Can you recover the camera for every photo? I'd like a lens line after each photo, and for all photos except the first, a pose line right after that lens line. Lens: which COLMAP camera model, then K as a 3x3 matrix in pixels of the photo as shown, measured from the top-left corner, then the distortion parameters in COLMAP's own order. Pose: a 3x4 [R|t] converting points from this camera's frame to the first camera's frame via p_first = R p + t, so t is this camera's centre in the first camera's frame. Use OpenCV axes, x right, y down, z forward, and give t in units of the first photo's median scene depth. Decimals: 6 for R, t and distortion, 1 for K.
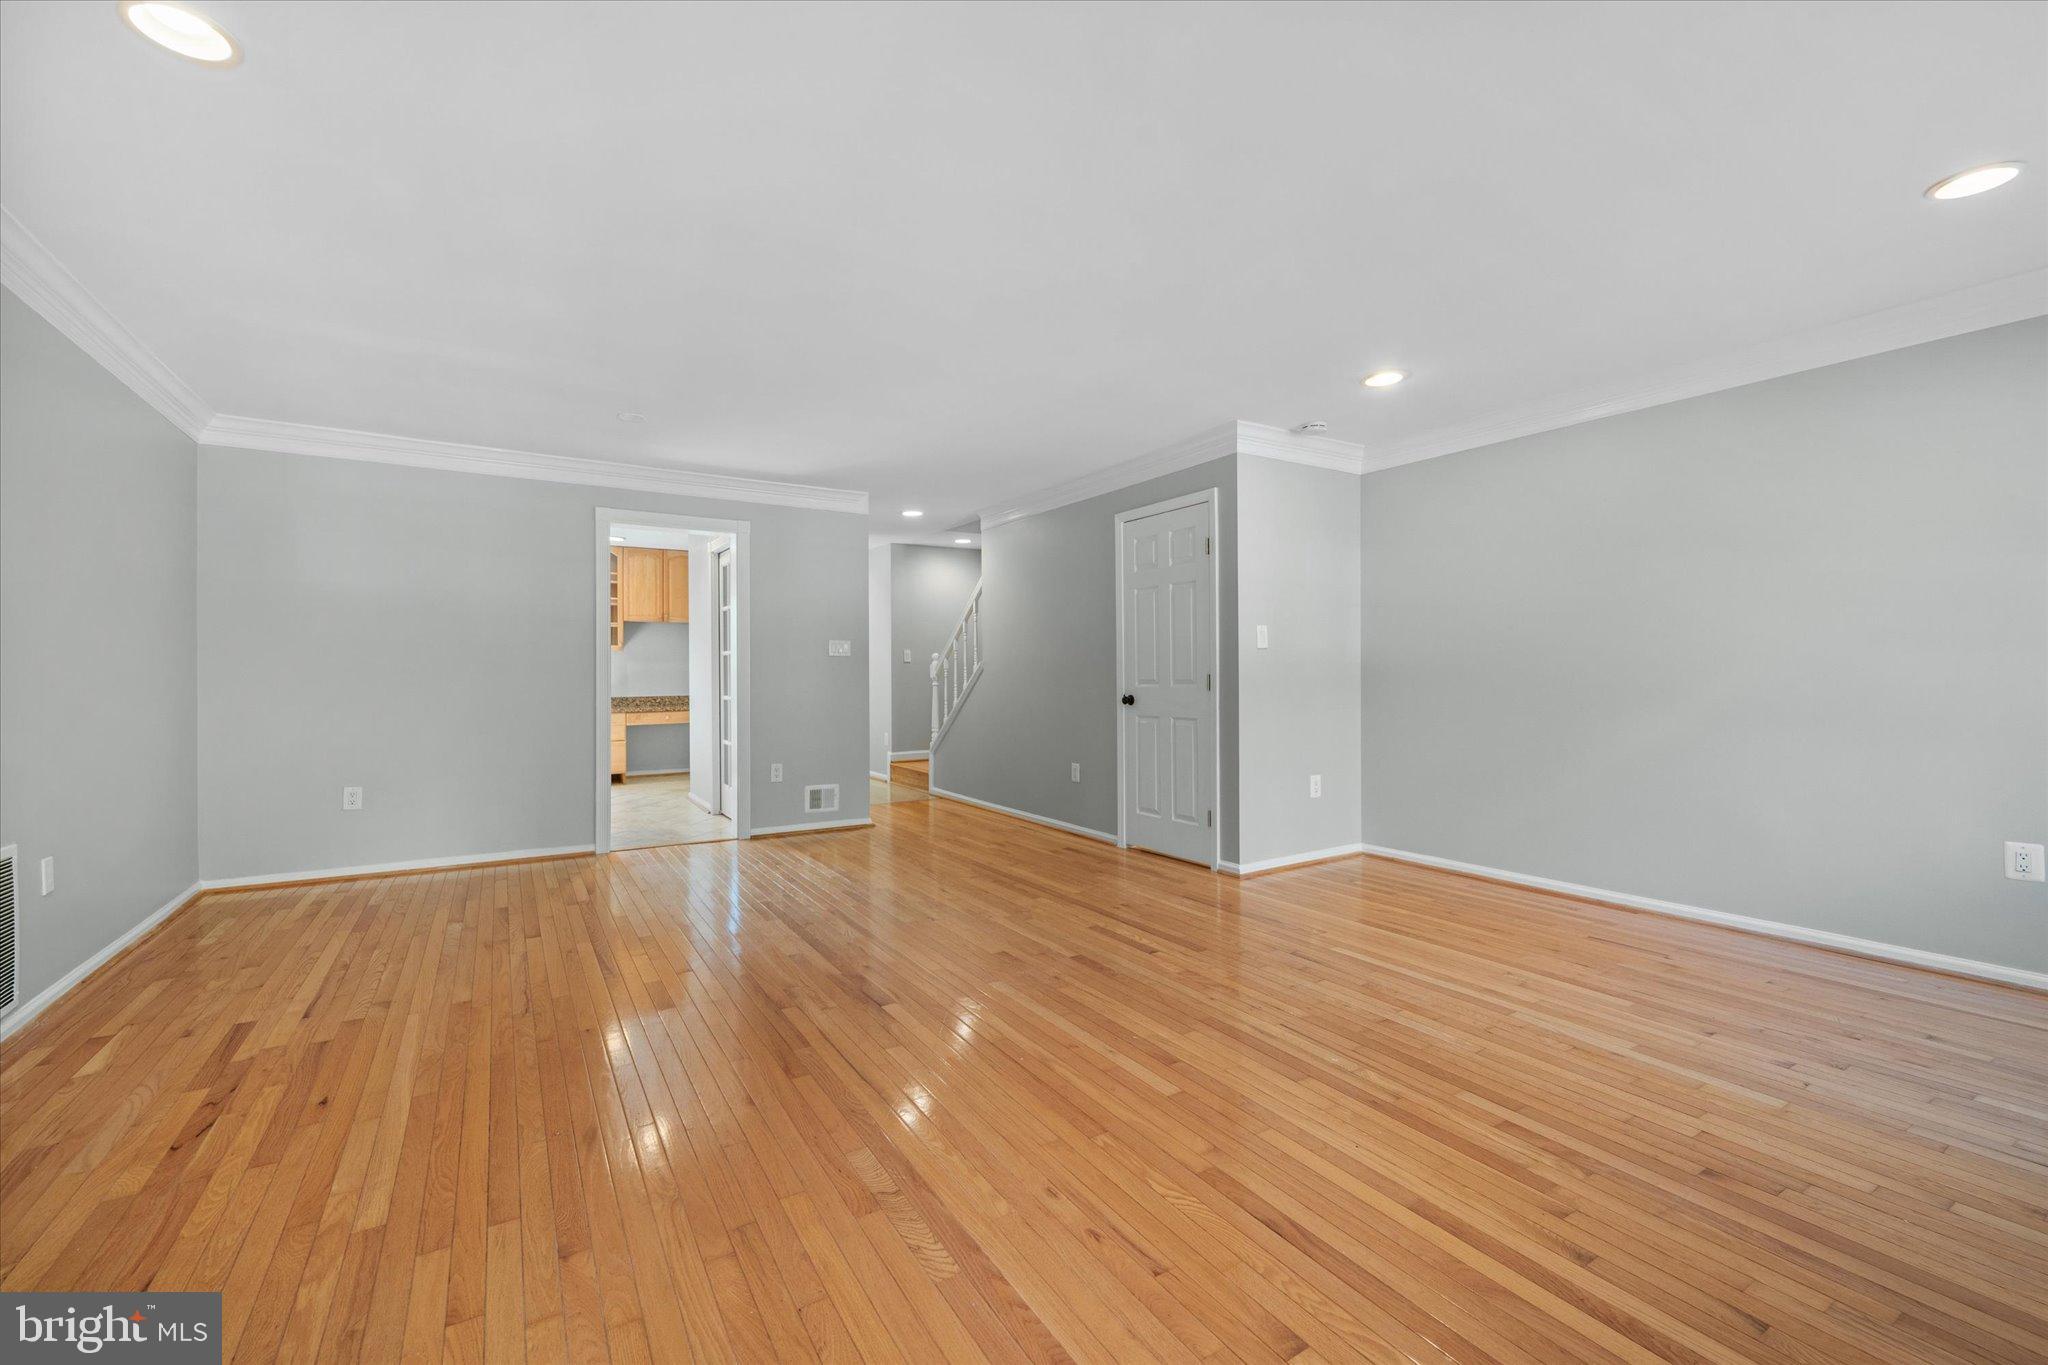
lens RADIAL K [[840.2, 0, 1027.5], [0, 840.2, 687.8], [0, 0, 1]] dist [0.000785, -0.000110]
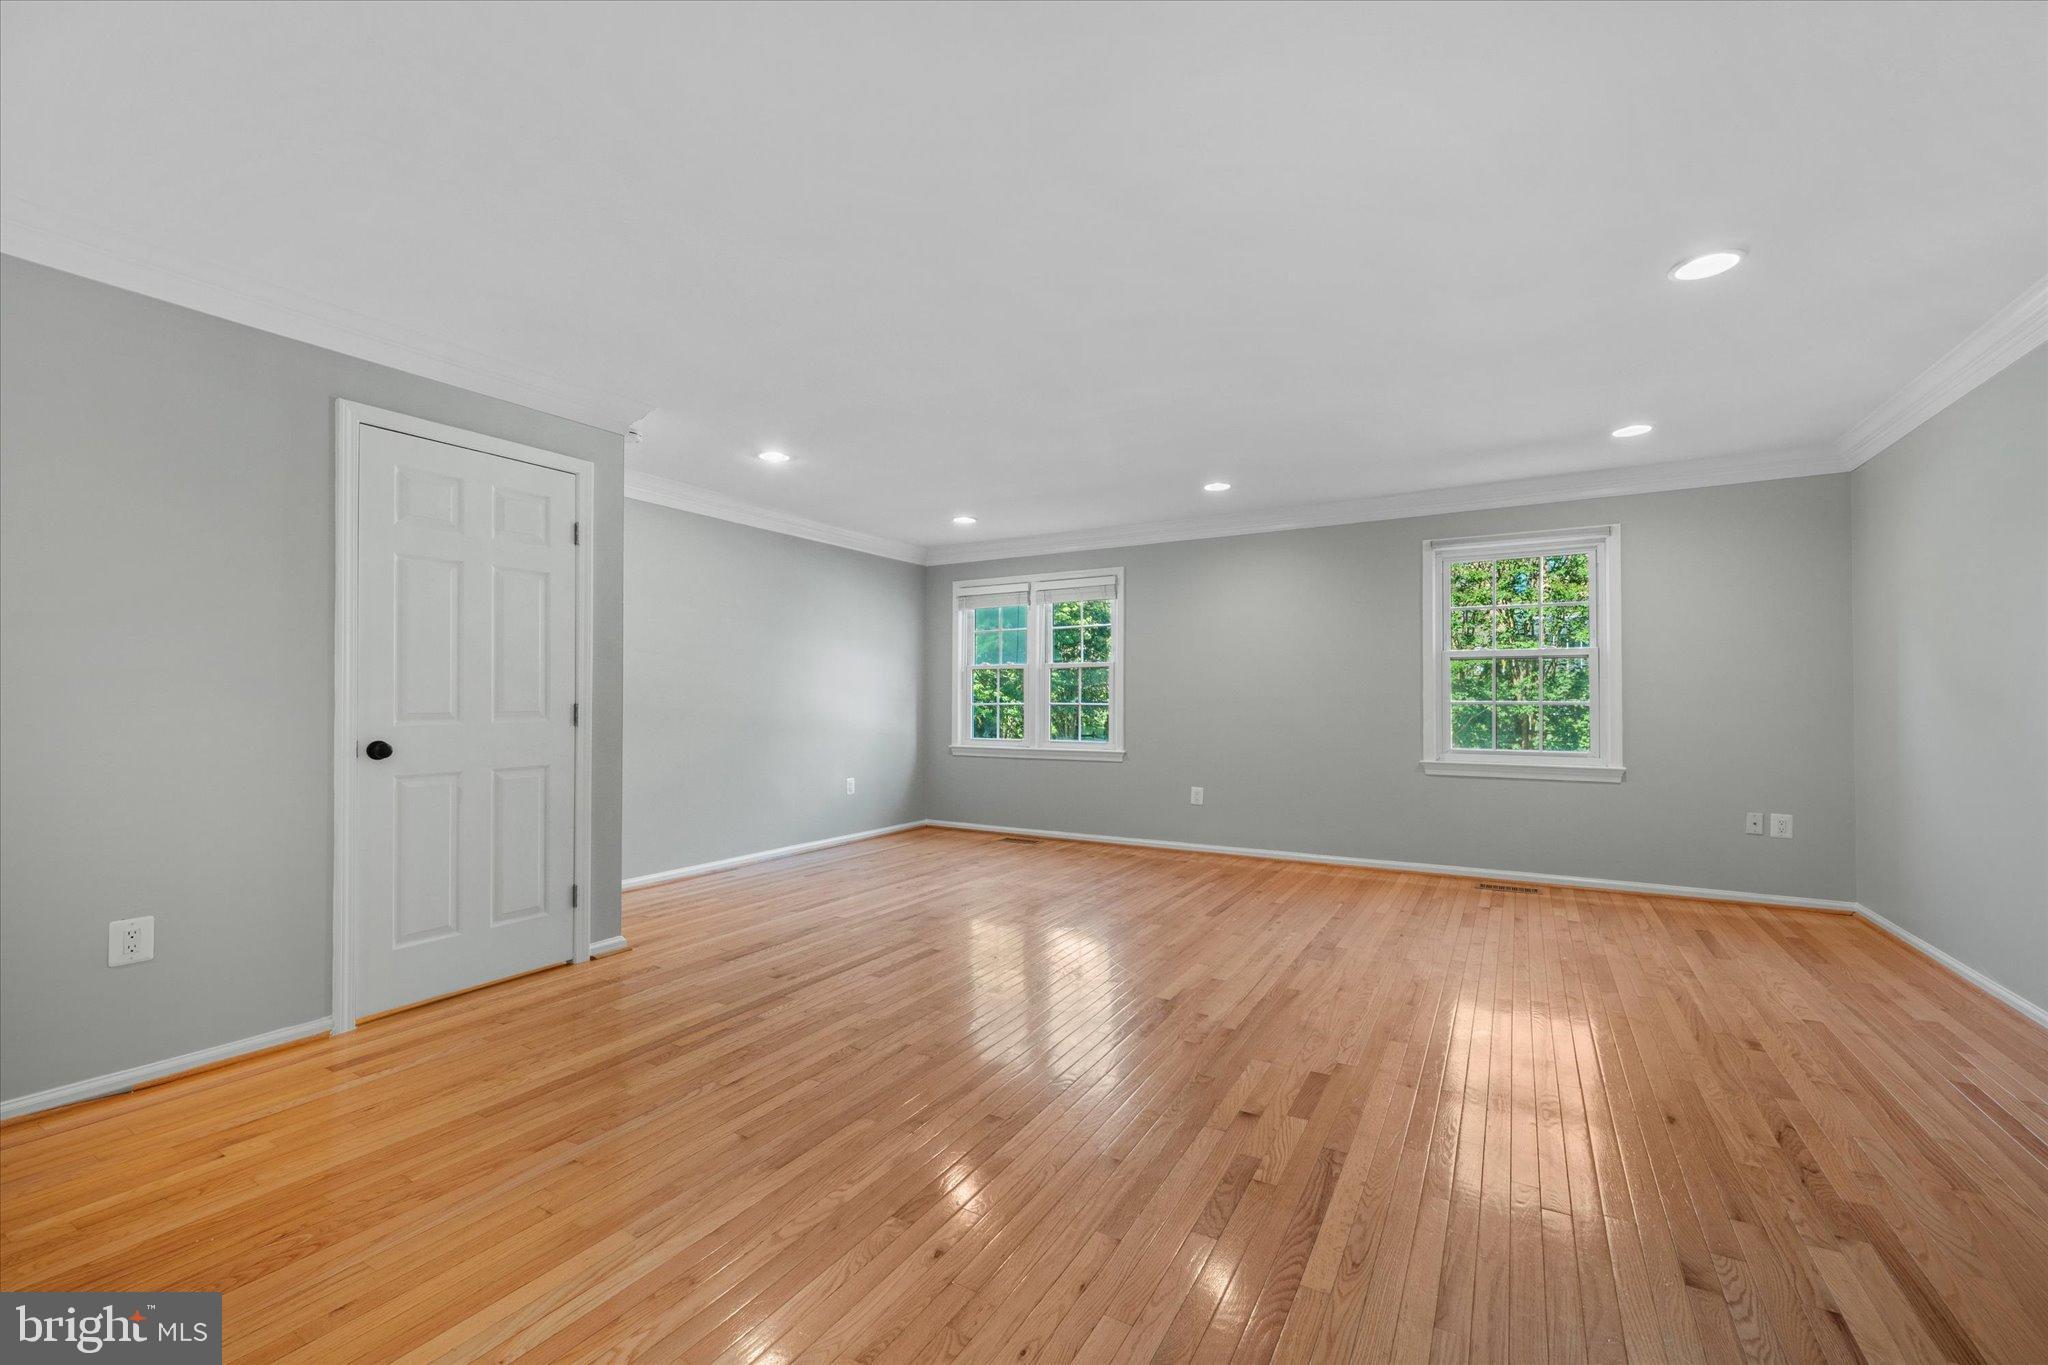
lens RADIAL K [[840.2, 0, 1027.5], [0, 840.2, 687.8], [0, 0, 1]] dist [0.000785, -0.000110]
pose [[-0.463537, 0.020582, 0.885839, -0.800041], [0.016763, 0.999755, -0.014457, -0.014656], [-0.885919, 0.008148, -0.463768, 1.243024]]
